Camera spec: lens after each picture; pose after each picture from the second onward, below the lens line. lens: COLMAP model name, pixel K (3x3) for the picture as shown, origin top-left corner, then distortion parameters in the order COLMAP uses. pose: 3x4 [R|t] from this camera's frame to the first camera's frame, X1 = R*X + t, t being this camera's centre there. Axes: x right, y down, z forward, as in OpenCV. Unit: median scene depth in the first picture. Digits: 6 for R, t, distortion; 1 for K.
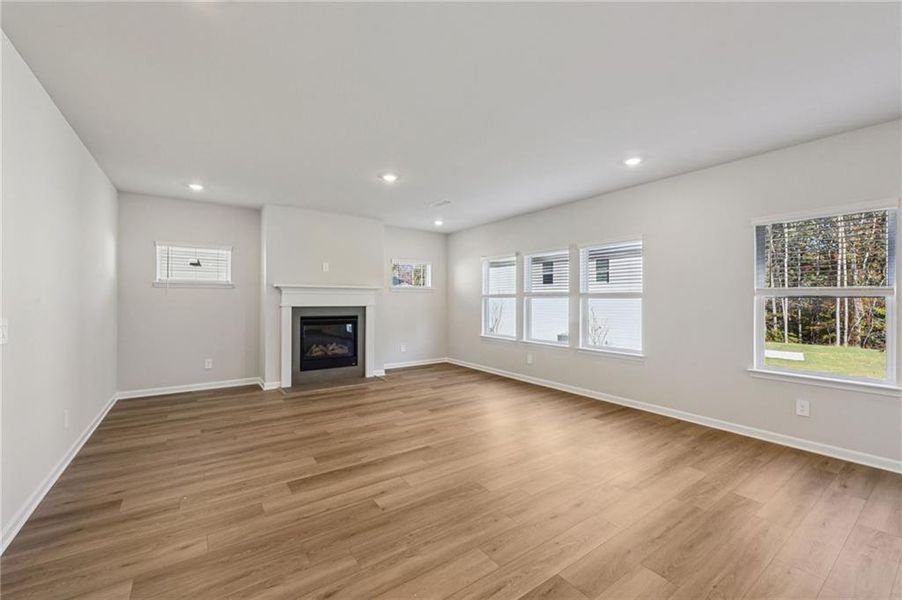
lens RADIAL K [[366.7, 0, 450.0], [0, 366.7, 298.3], [0, 0, 1]] dist [0.004592, -0.000290]
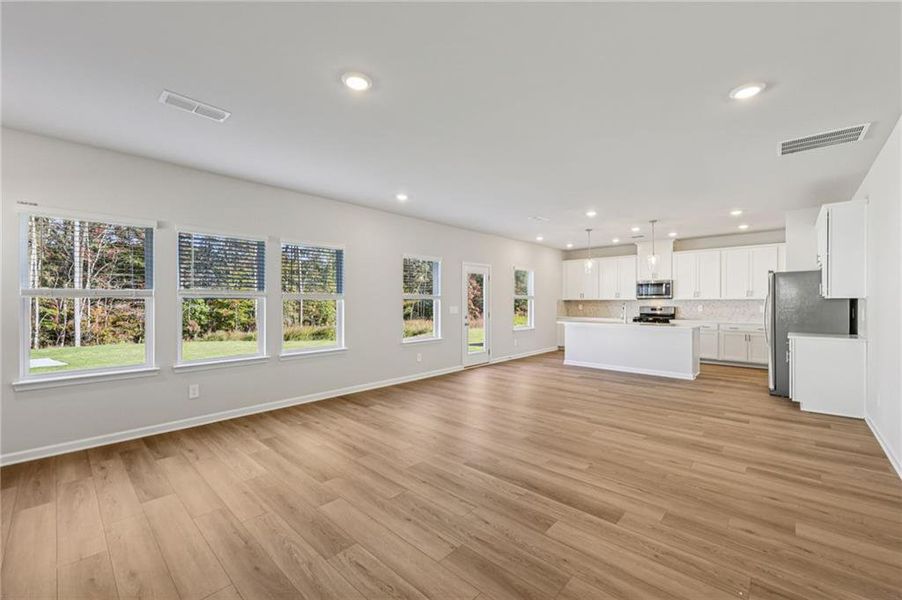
lens RADIAL K [[366.7, 0, 451.3], [0, 366.7, 301.5], [0, 0, 1]] dist [0.004592, -0.000290]
pose [[-0.210346, -0.001518, 0.977626, -0.687639], [-0.003225, 0.999994, 0.000859, 0.002879], [-0.977622, -0.002973, -0.210350, 0.901130]]
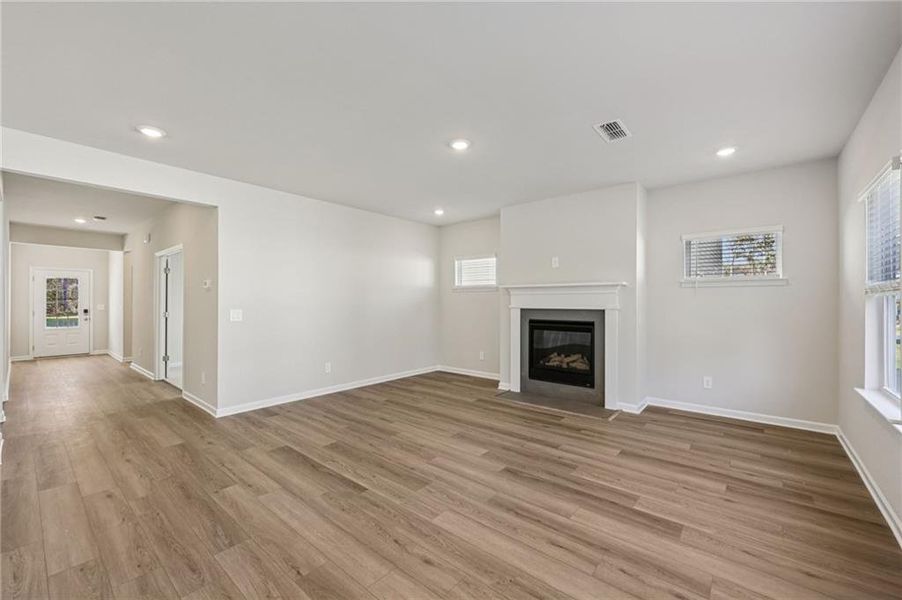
lens RADIAL K [[366.7, 0, 449.0], [0, 366.7, 300.7], [0, 0, 1]] dist [0.004592, -0.000290]
pose [[0.252557, -0.004927, -0.967570, 0.544043], [0.006721, 0.999972, -0.003337, 0.006081], [0.967559, -0.005660, 0.252583, 0.719290]]
